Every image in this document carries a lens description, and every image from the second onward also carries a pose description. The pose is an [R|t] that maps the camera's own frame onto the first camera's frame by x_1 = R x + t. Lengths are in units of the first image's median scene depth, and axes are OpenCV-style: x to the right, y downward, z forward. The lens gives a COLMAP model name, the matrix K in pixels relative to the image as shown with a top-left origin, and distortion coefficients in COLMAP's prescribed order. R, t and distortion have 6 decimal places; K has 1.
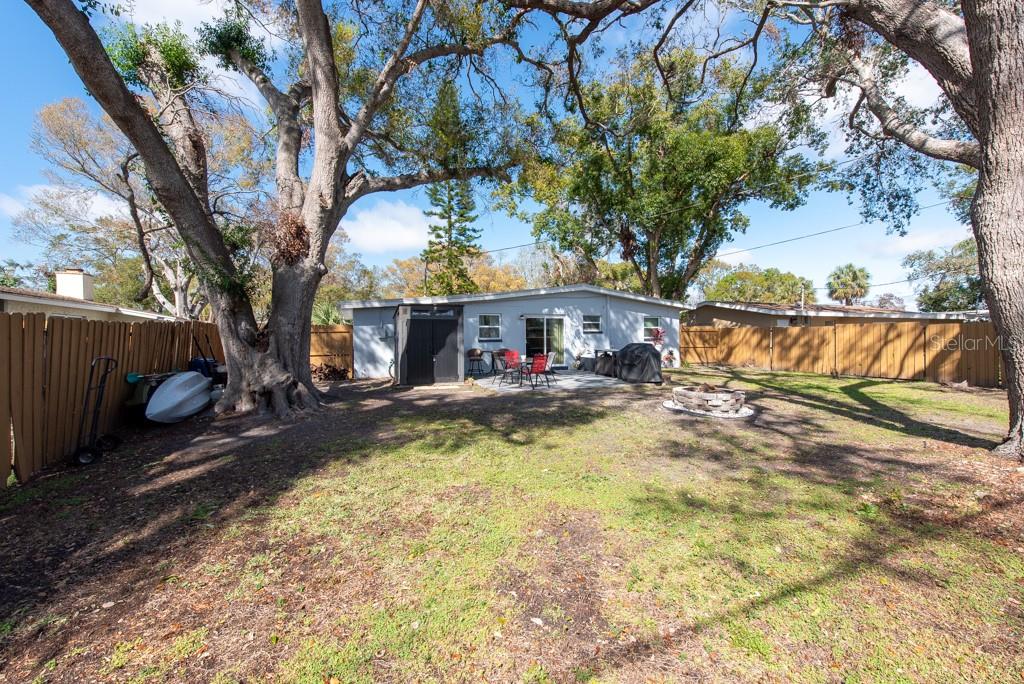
lens RADIAL K [[403.5, 0, 513.7], [0, 403.5, 343.8], [0, 0, 1]] dist [0.012714, -0.000347]
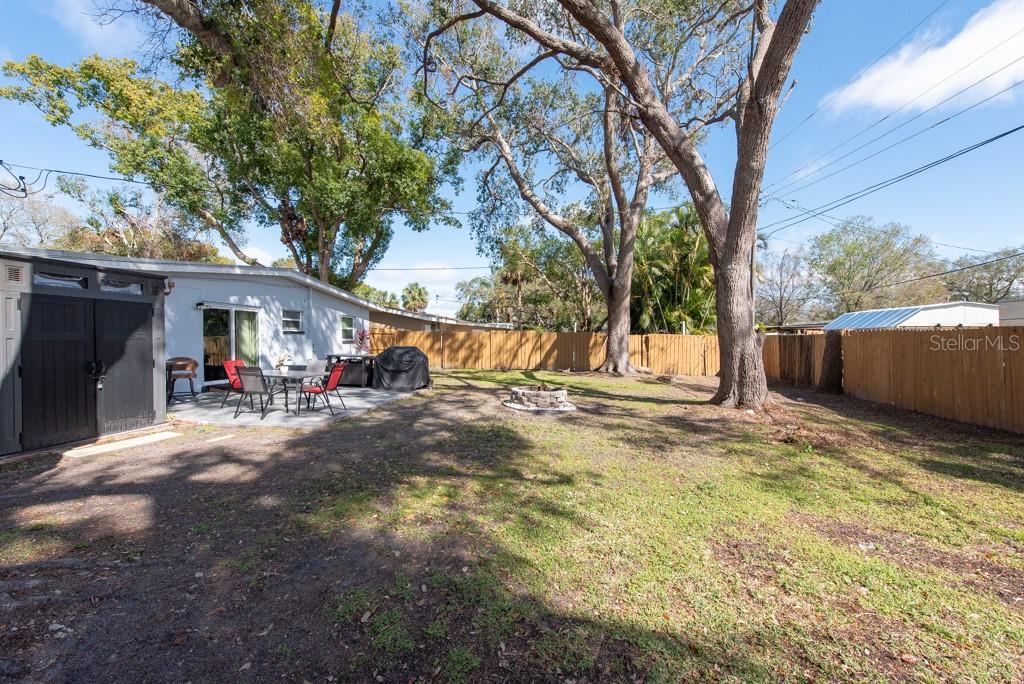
lens RADIAL K [[403.5, 0, 513.7], [0, 403.5, 343.8], [0, 0, 1]] dist [0.012714, -0.000347]
pose [[0.524686, 0.000305, 0.851296, -0.238139], [0.003200, 0.999992, -0.002331, -0.003944], [-0.851290, 0.003947, 0.524681, 0.234904]]
